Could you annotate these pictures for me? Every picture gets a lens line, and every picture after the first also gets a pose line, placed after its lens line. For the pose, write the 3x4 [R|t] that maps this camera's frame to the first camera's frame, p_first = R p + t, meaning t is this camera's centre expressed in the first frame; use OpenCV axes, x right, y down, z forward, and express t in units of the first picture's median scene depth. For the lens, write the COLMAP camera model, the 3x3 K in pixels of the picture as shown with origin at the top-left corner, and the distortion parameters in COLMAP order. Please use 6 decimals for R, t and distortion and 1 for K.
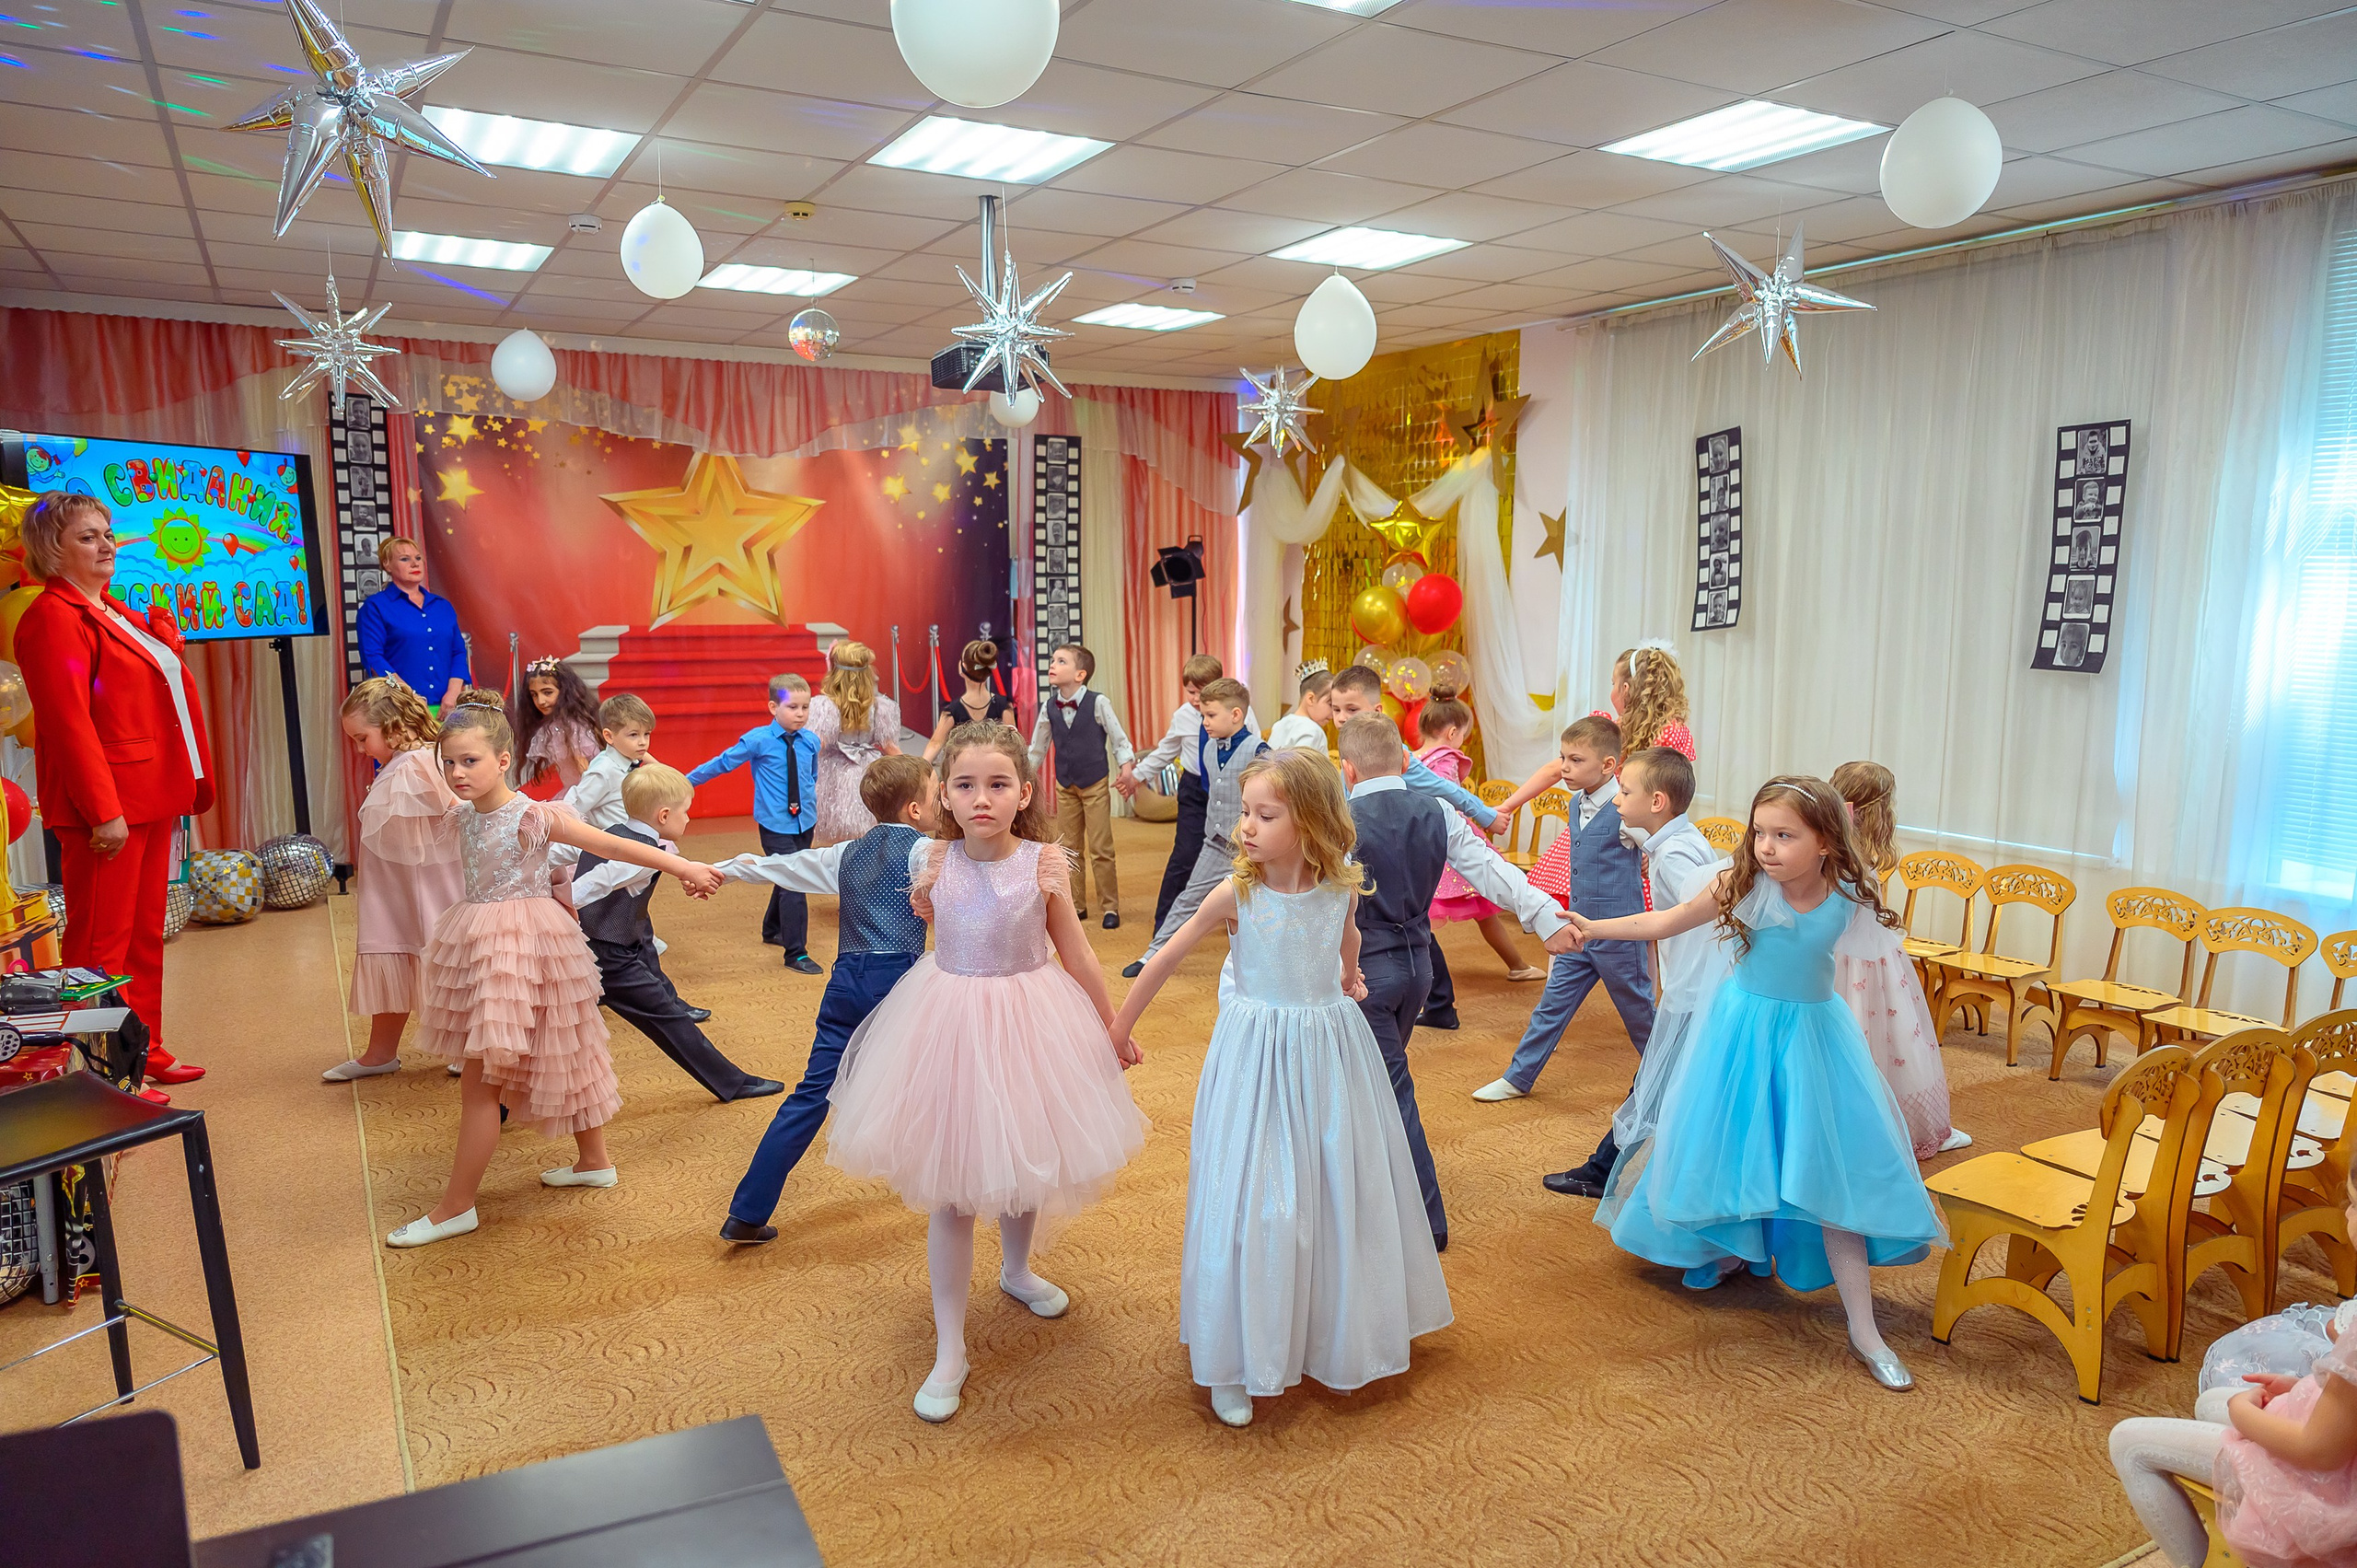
lens RADIAL K [[1617.4, 0, 1166.5], [0, 1617.4, 793.4], [0, 0, 1]] dist [-0.001542, 0.005725]
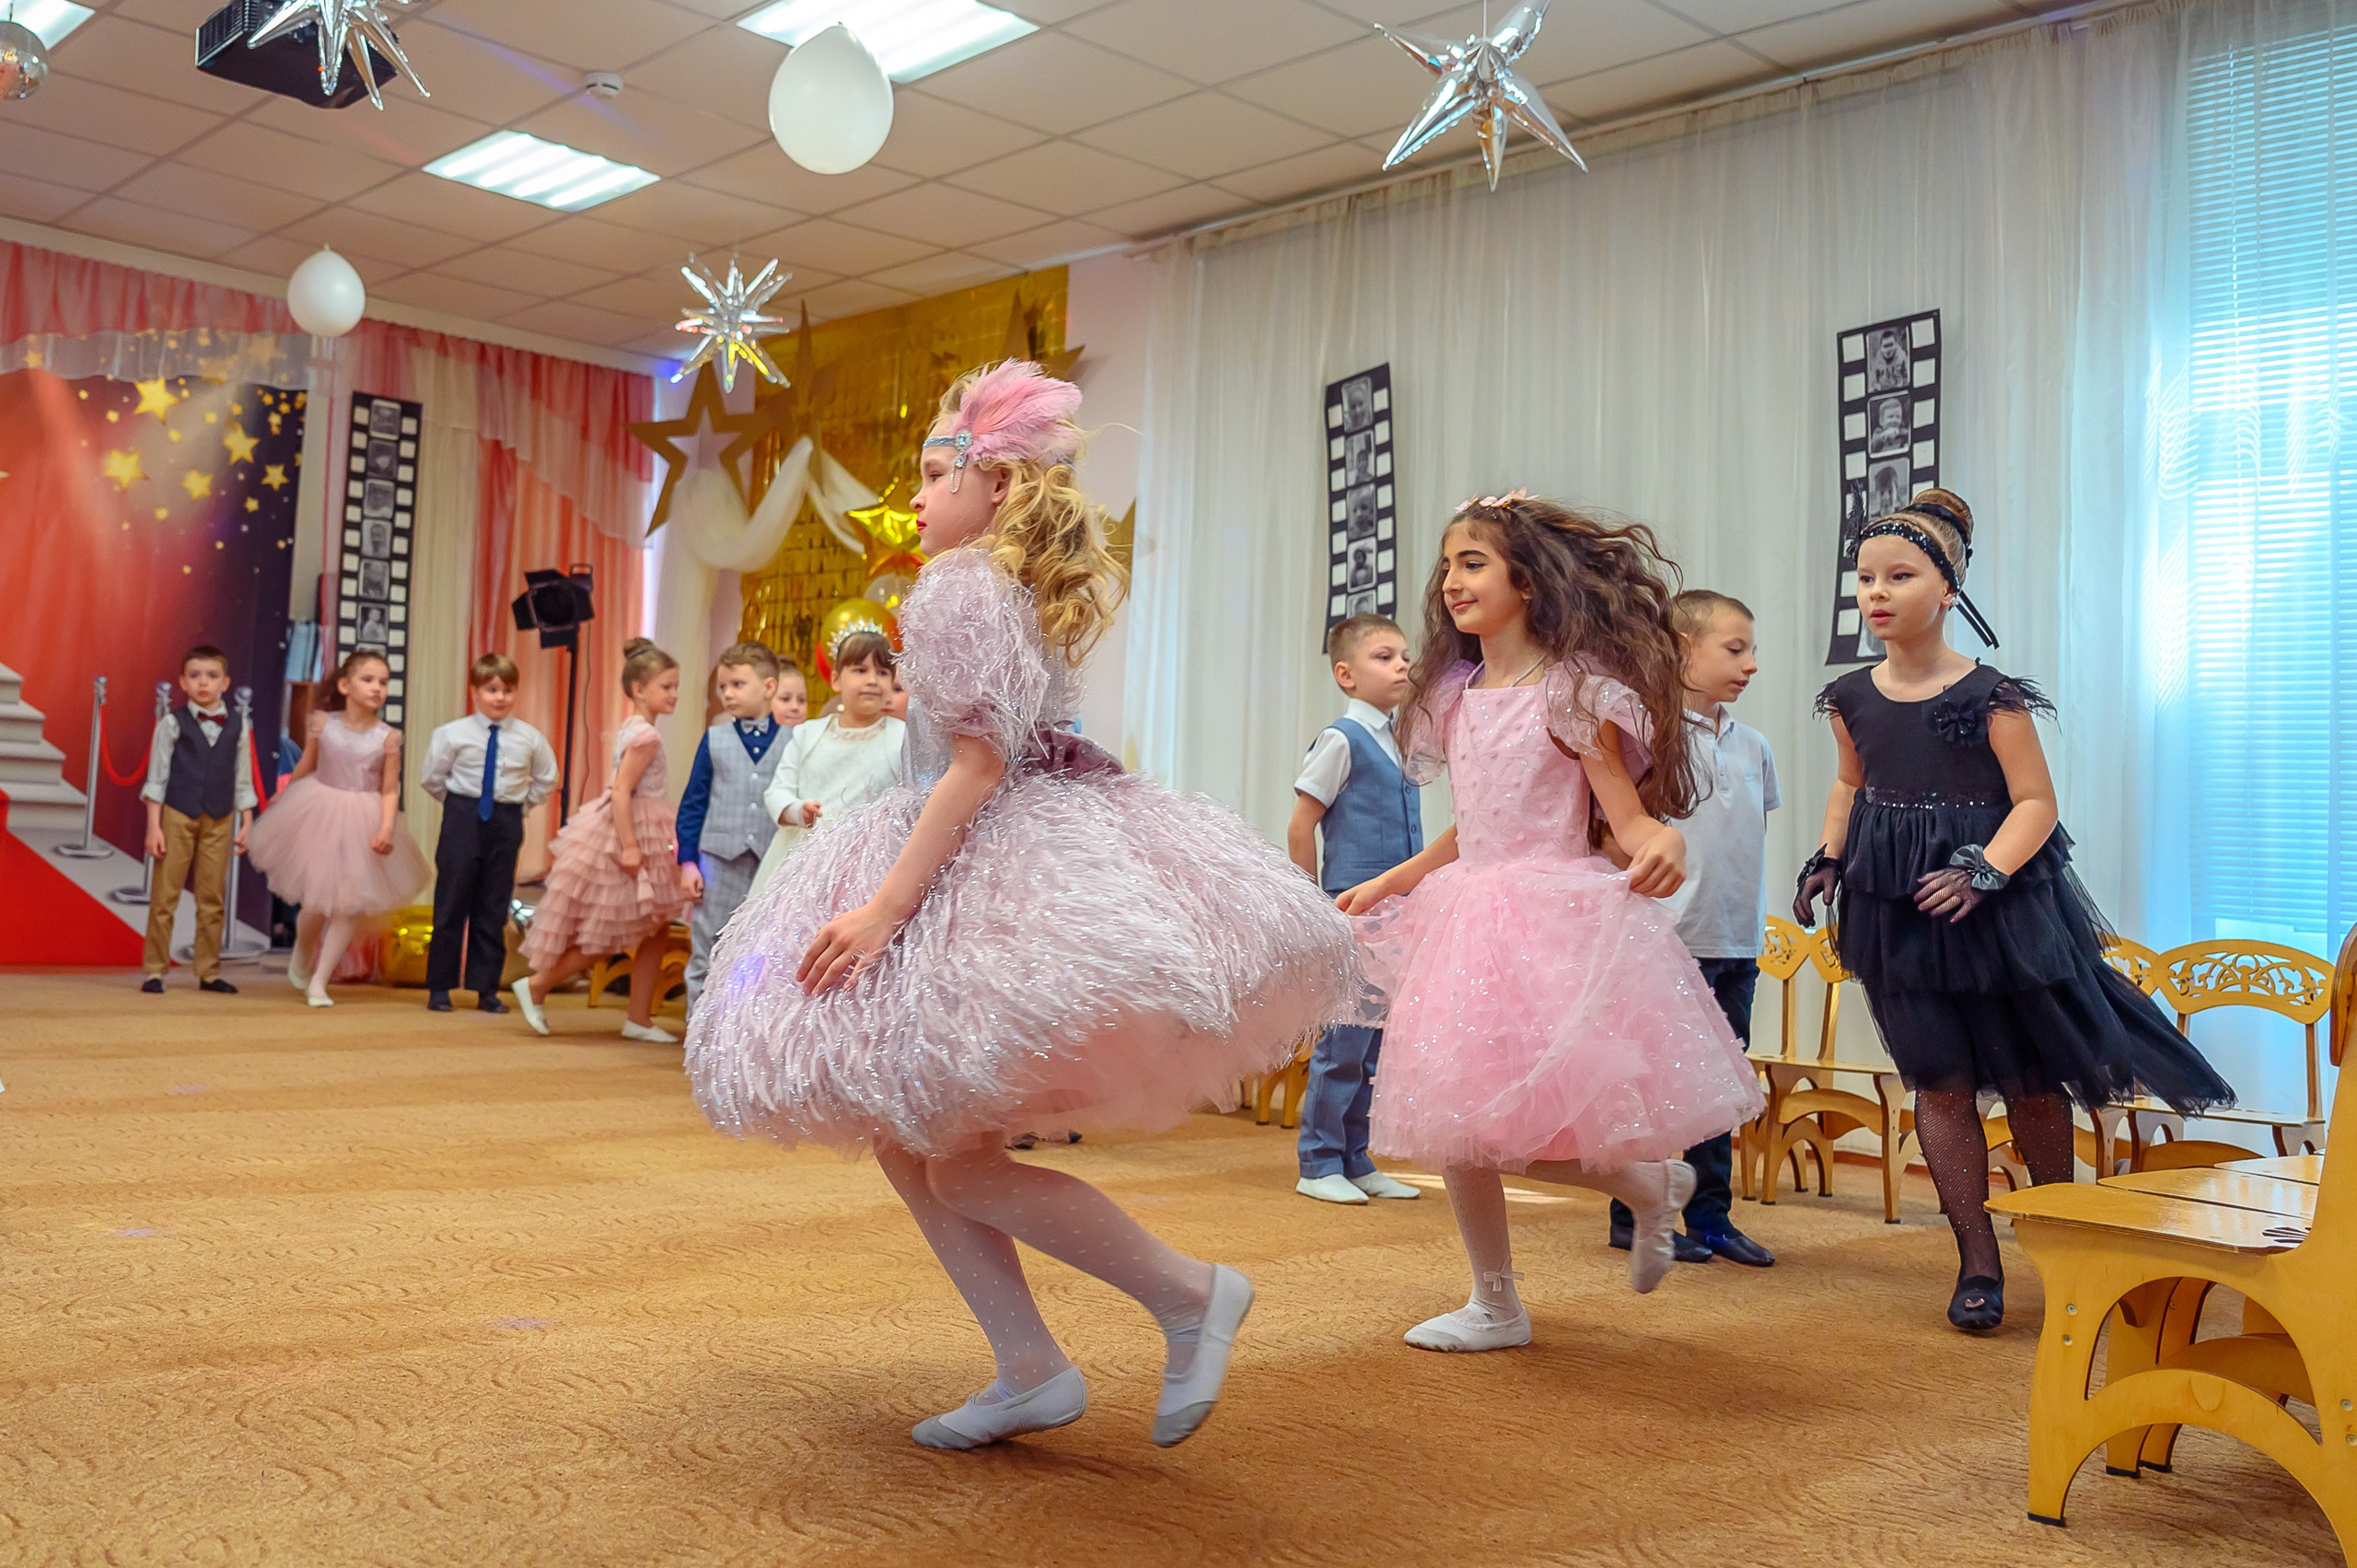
lens RADIAL K [[2131.4, 0, 925.2], [0, 2131.4, 649.4], [0, 0, 1]] dist [-0.010528, 0.011142]
pose [[0.979430, 0.066788, 0.190411, -0.010364], [-0.018781, 0.969711, -0.243530, 0.106608], [-0.200908, 0.234945, 0.951019, 0.157935]]
